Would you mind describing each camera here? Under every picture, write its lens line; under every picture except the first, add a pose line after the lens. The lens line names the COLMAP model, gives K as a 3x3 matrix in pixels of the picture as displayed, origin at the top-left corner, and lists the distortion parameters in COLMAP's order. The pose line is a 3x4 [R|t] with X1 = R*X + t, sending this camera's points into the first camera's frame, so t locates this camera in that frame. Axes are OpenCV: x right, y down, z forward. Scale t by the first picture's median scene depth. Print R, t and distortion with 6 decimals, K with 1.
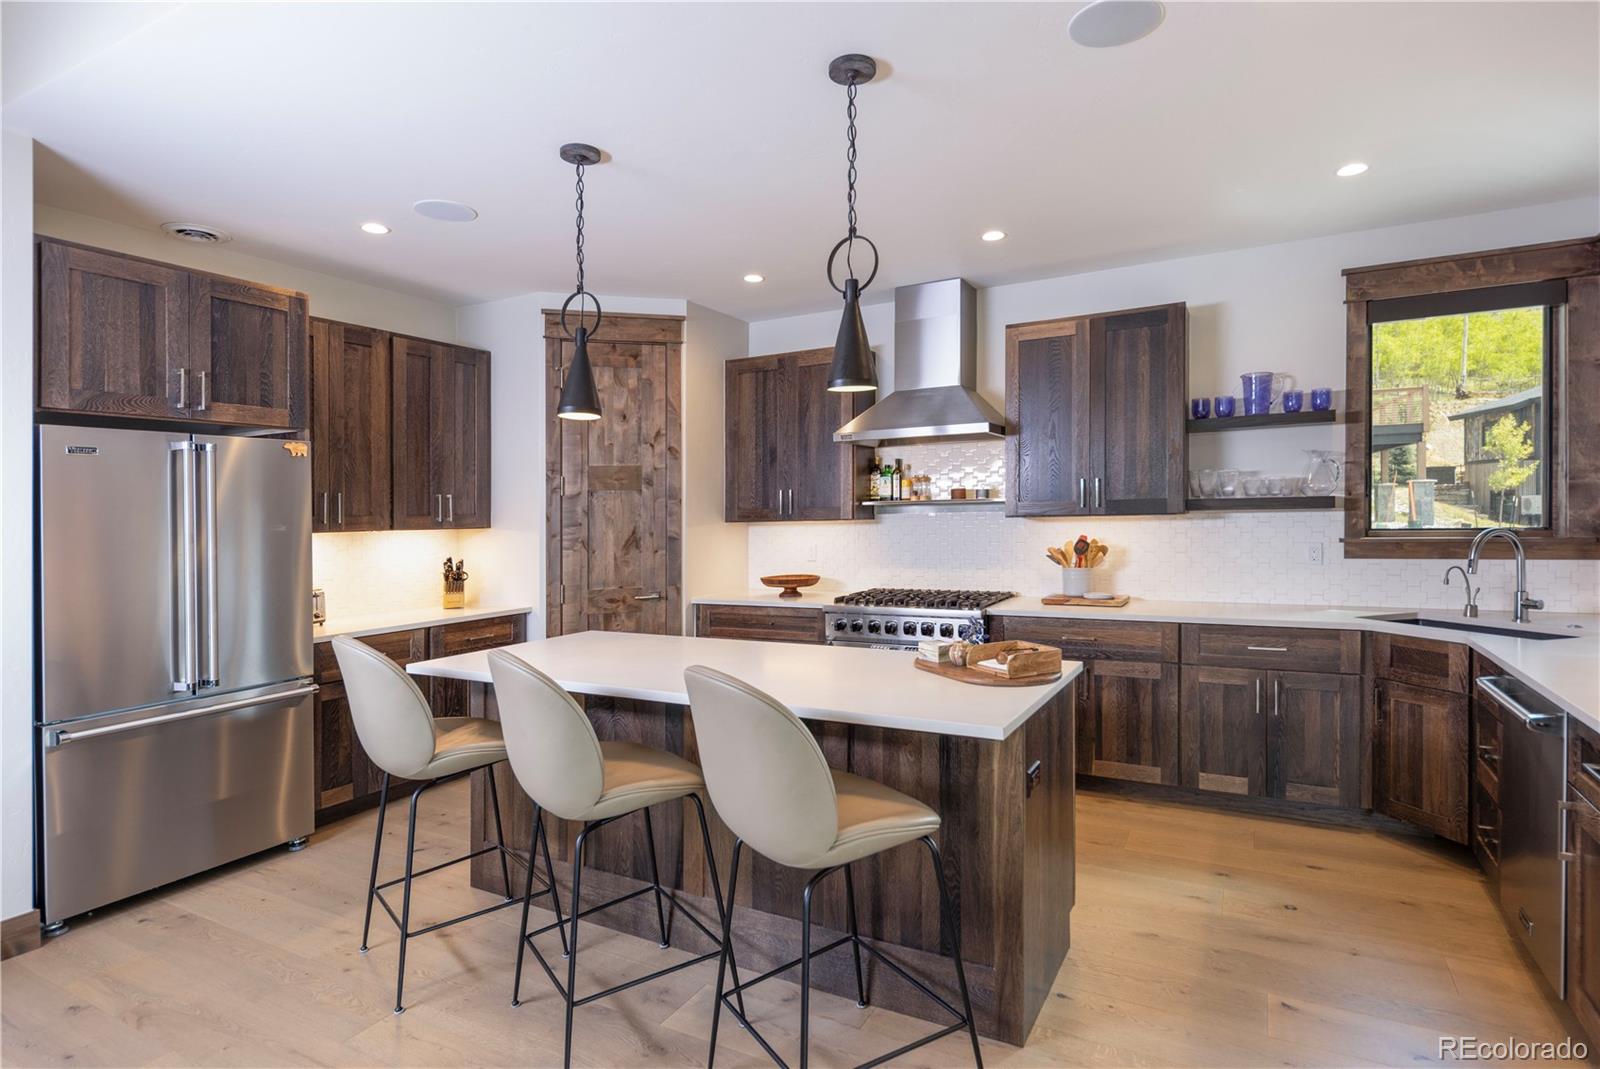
lens RADIAL K [[816.9, 0, 849.9], [0, 816.9, 515.3], [0, 0, 1]] dist [0.003050, 0.000030]
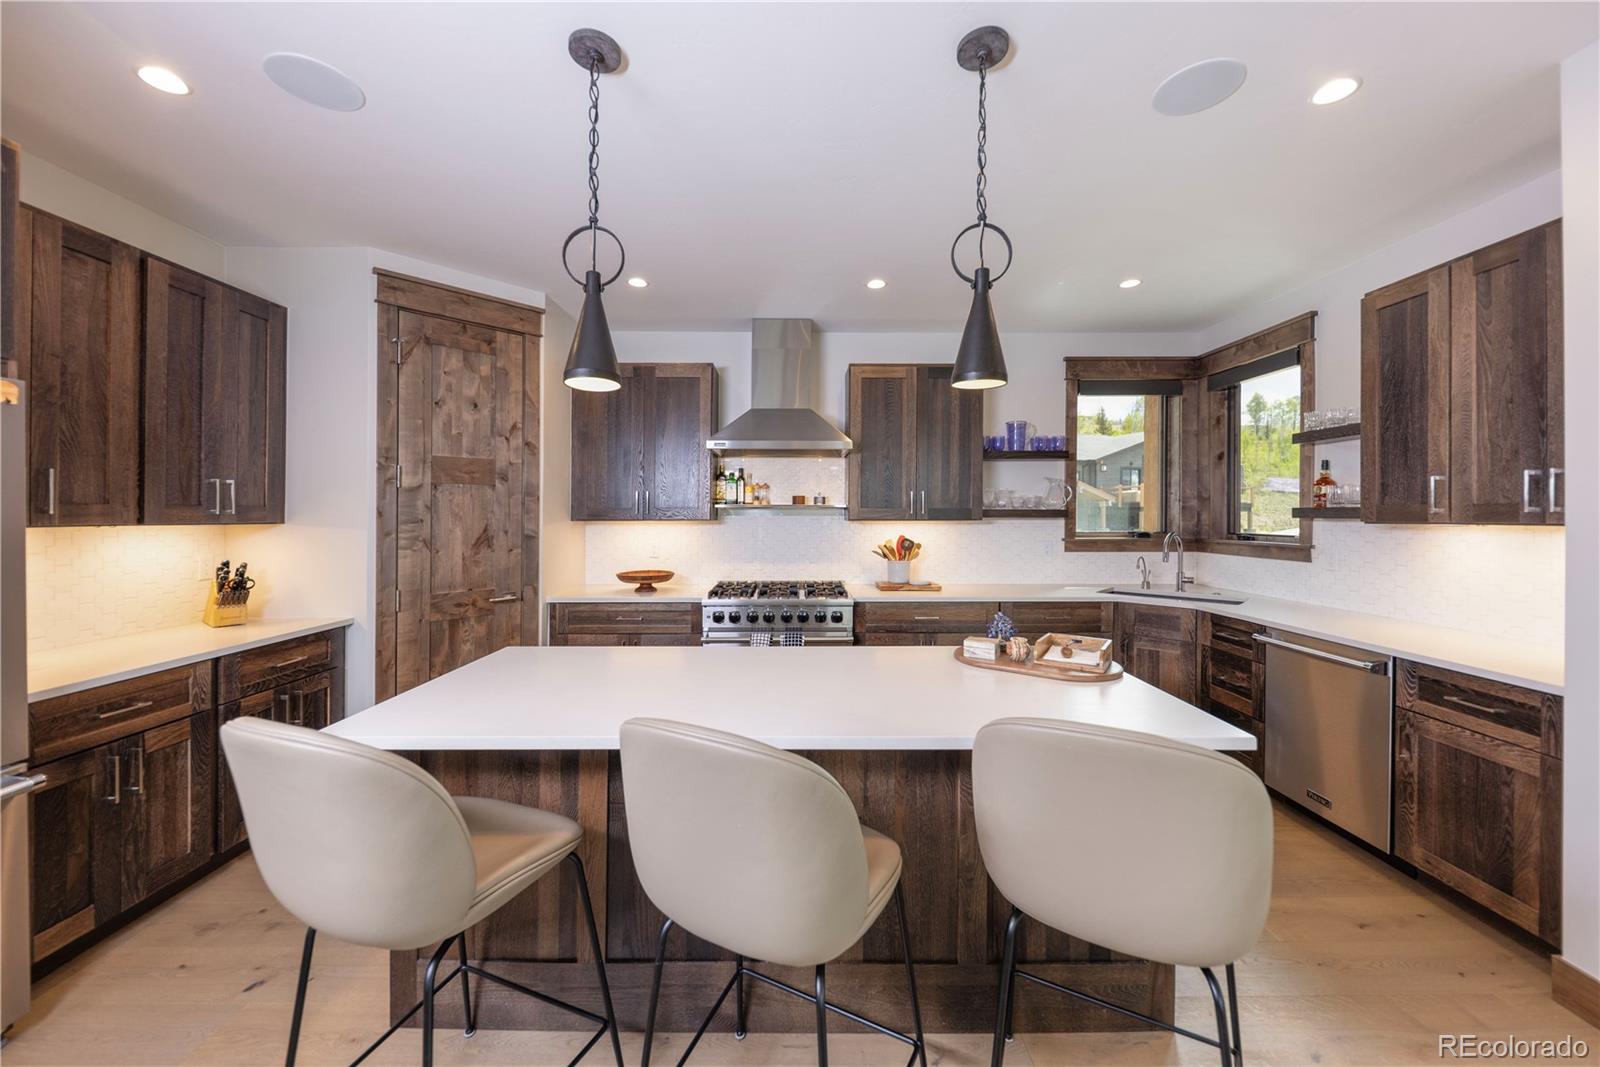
lens RADIAL K [[570.5, 0, 802.7], [0, 570.5, 521.5], [0, 0, 1]] dist [-0.001645, -0.001706]
pose [[0.886438, 0.014486, 0.462621, -0.261029], [-0.017197, 0.999851, 0.001645, 0.003806], [-0.462528, -0.009414, 0.886555, 0.273182]]
